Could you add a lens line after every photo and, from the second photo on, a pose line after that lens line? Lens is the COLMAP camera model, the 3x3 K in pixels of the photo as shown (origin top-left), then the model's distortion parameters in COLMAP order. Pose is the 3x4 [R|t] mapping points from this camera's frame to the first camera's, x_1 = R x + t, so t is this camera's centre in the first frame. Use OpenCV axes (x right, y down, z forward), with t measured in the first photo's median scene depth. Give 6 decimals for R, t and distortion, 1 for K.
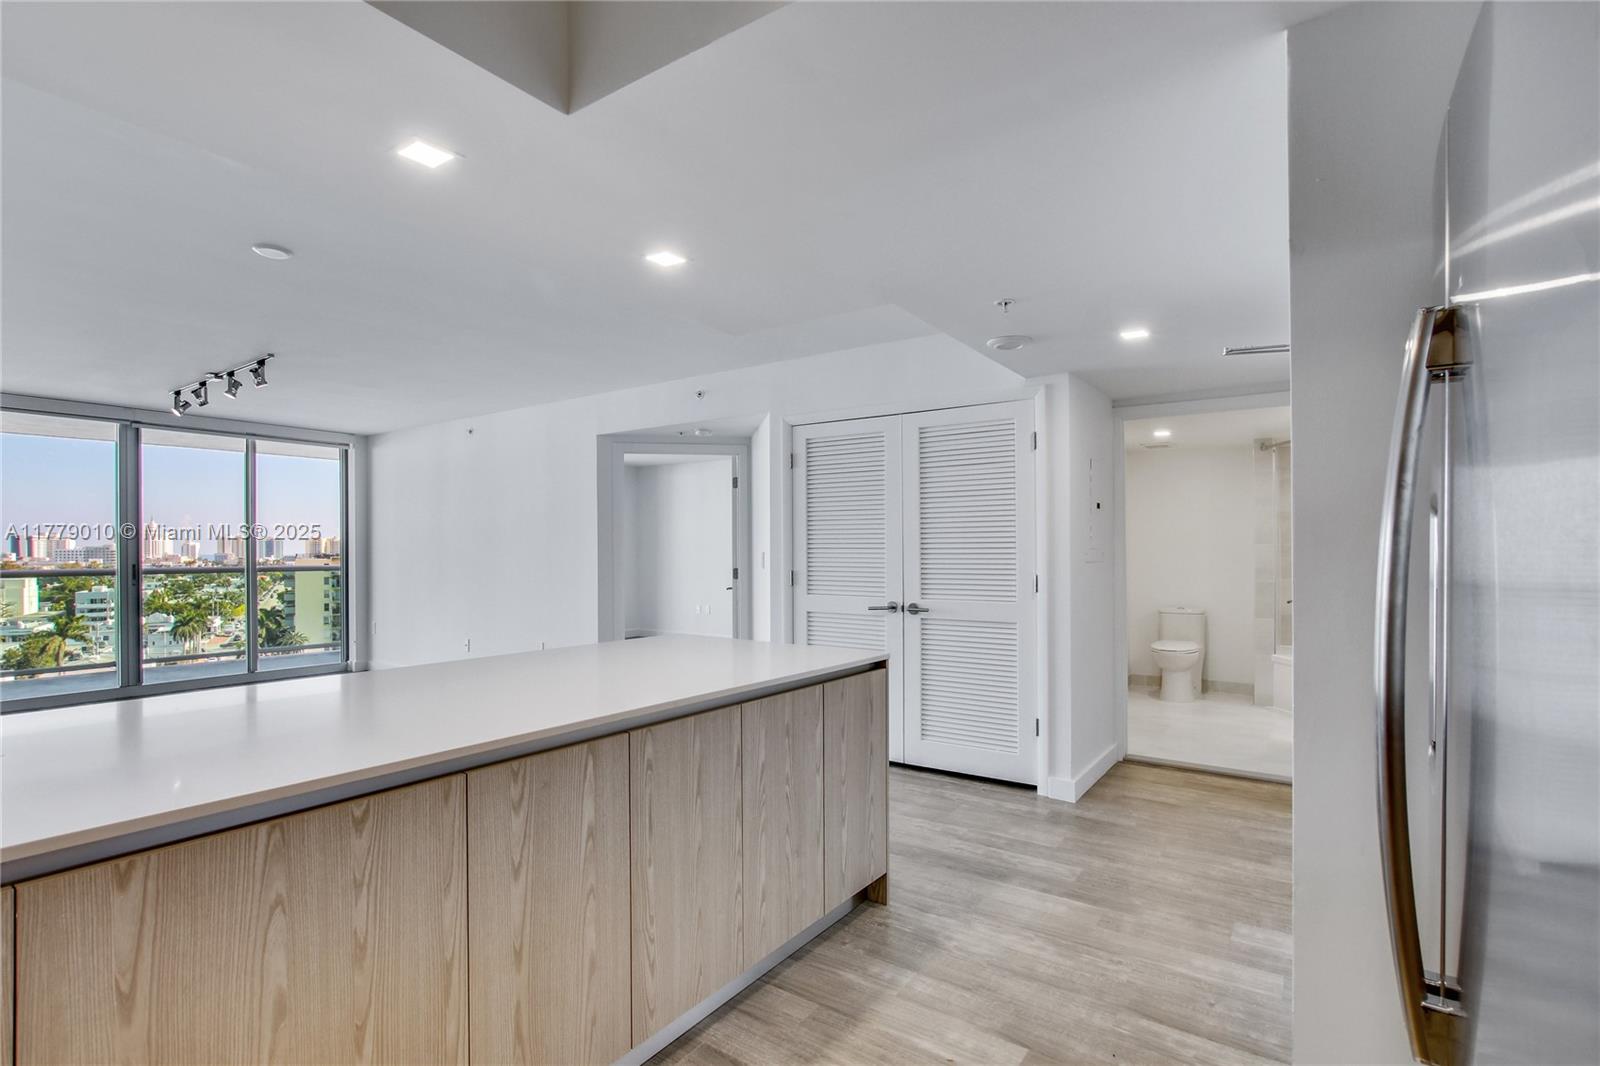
lens RADIAL K [[754.1, 0, 787.0], [0, 754.1, 539.8], [0, 0, 1]] dist [-0.015629, 0.003529]
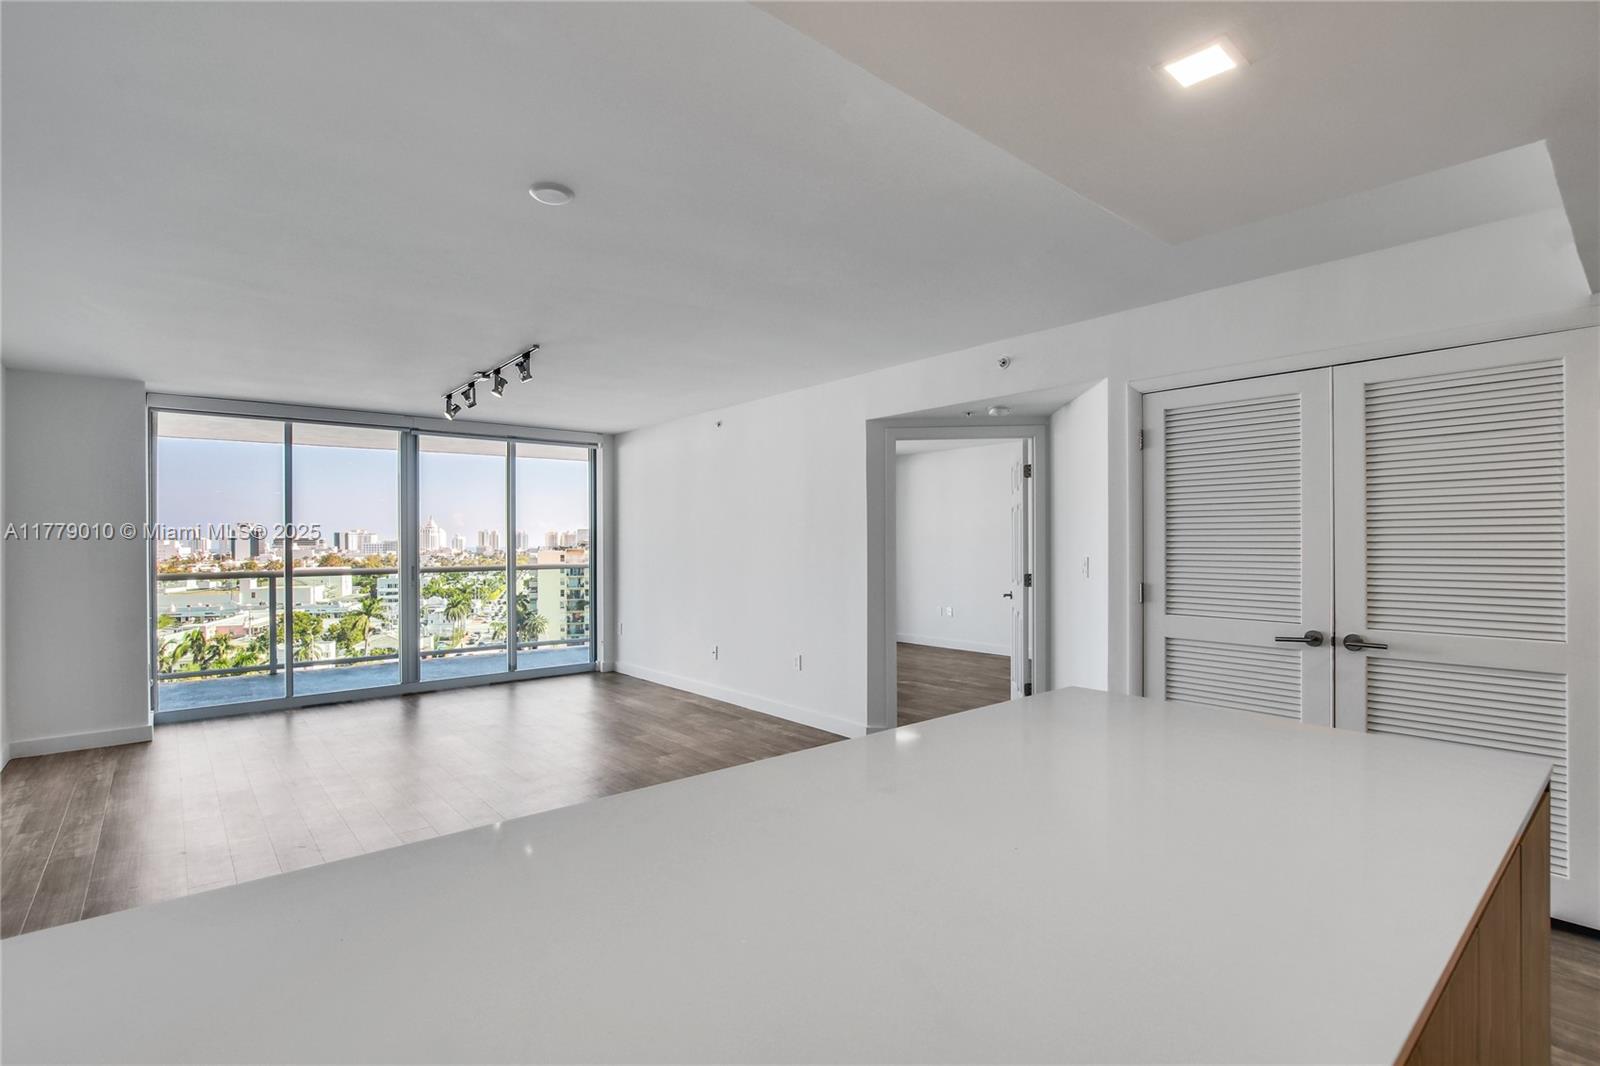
lens RADIAL K [[754.1, 0, 780.9], [0, 754.1, 541.6], [0, 0, 1]] dist [-0.015629, 0.003529]
pose [[0.964305, -0.004567, -0.264756, -0.154084], [0.008731, 0.999856, 0.014550, -0.016924], [0.264652, -0.016343, 0.964206, 0.182575]]
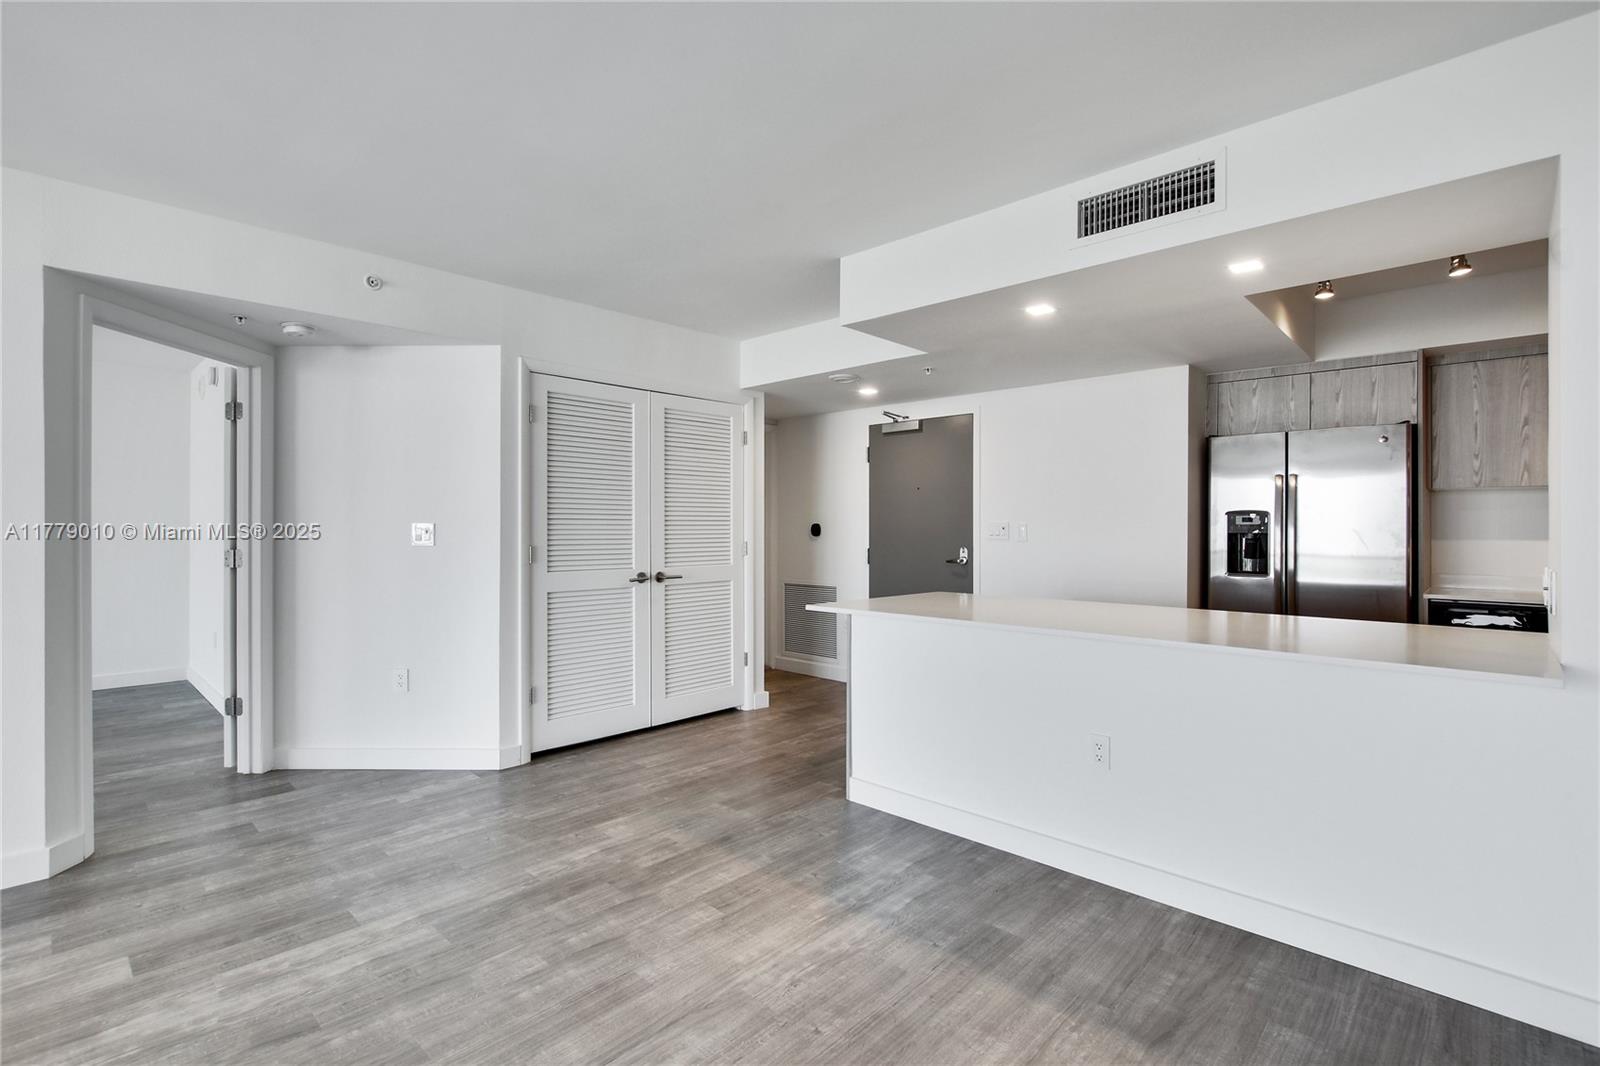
lens RADIAL K [[754.1, 0, 783.8], [0, 754.1, 517.9], [0, 0, 1]] dist [-0.015629, 0.003529]
pose [[0.156035, 0.011915, 0.987680, -0.817014], [-0.013043, 0.999865, -0.010002, 0.015883], [-0.987665, -0.011321, 0.156169, 0.634844]]
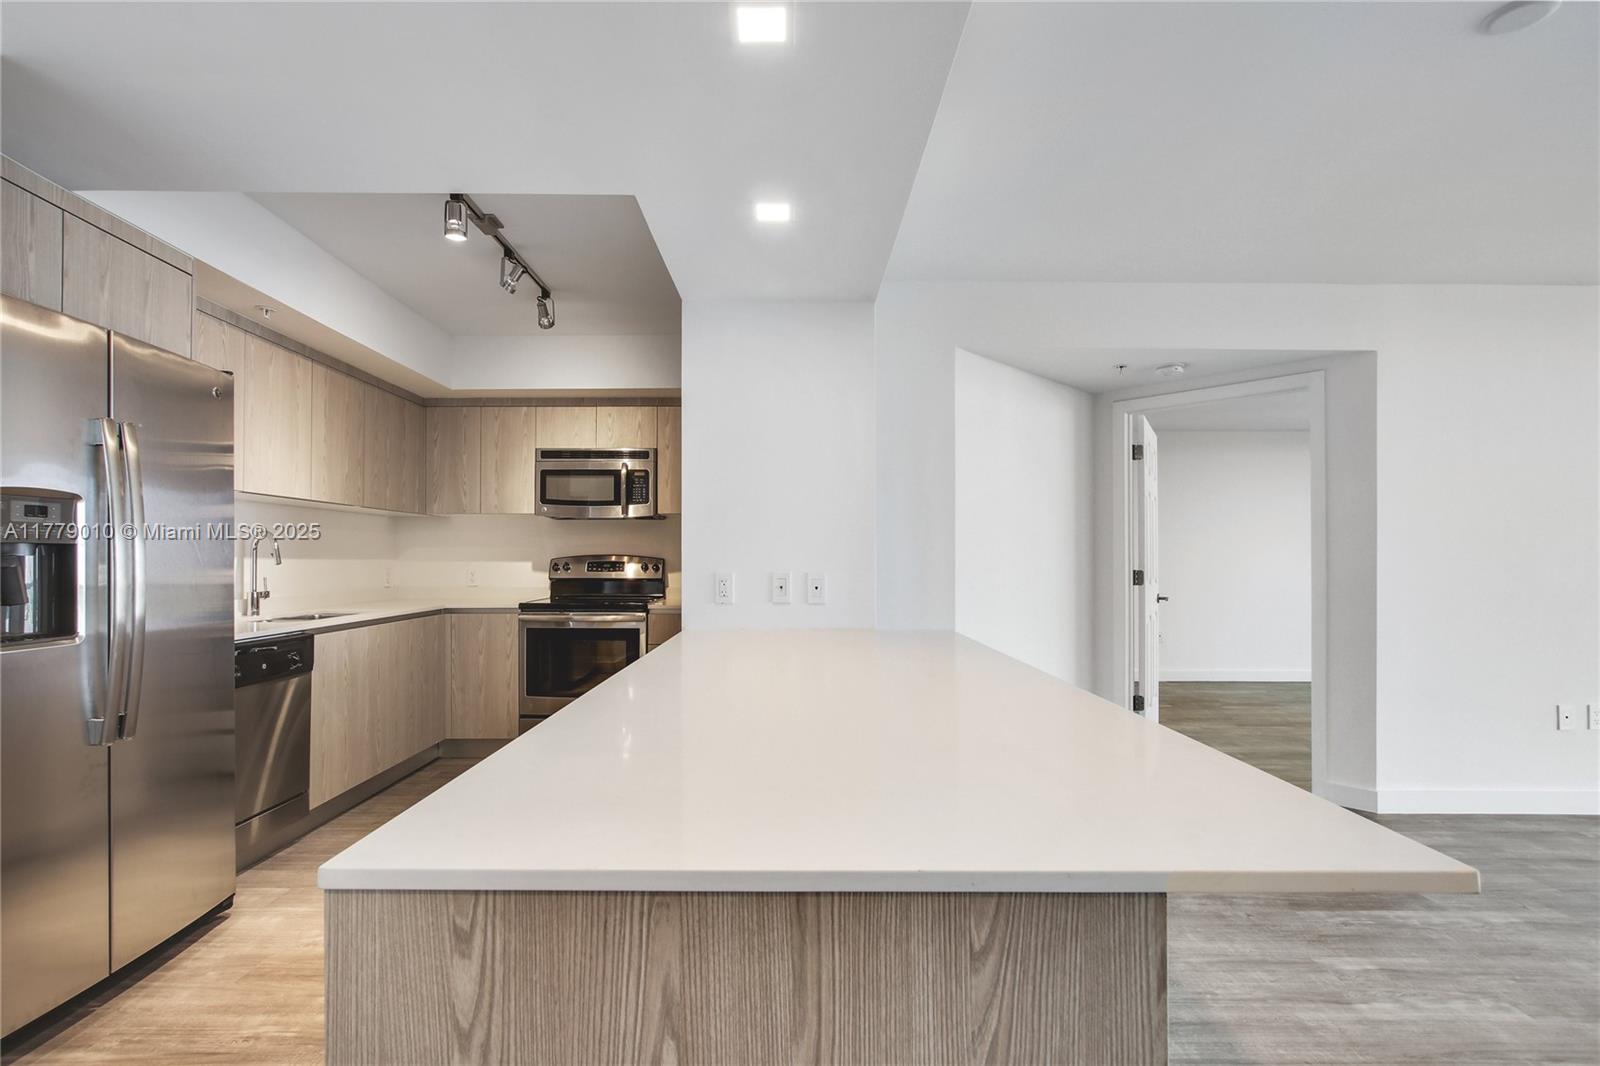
lens RADIAL K [[754.1, 0, 786.4], [0, 754.1, 561.7], [0, 0, 1]] dist [-0.015629, 0.003529]
pose [[-0.821646, -0.000789, -0.569998, 0.090337], [0.003241, 0.999976, -0.006055, 0.032310], [0.569990, -0.006822, -0.821624, 0.764276]]
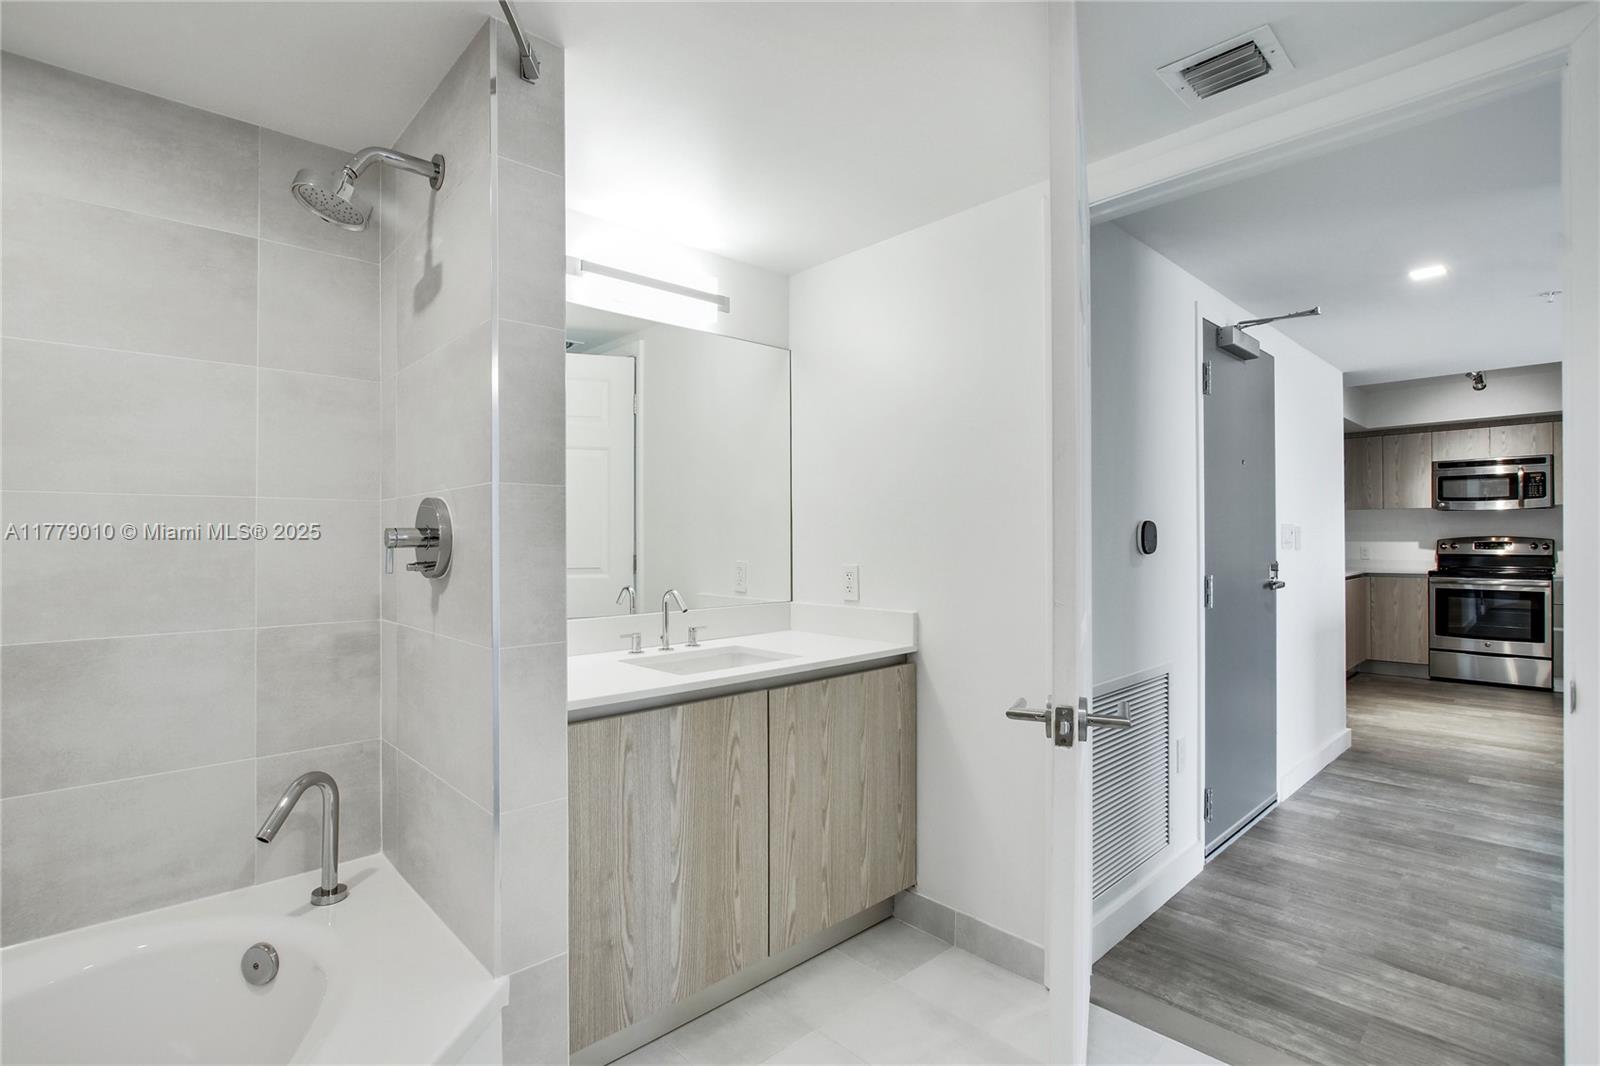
lens RADIAL K [[754.1, 0, 795.3], [0, 754.1, 538.8], [0, 0, 1]] dist [-0.015629, 0.003529]
pose [[-0.981737, 0.002767, 0.190225, 0.697594], [0.002096, 0.999991, -0.003728, 0.021915], [-0.190234, -0.003261, -0.981733, 1.350287]]
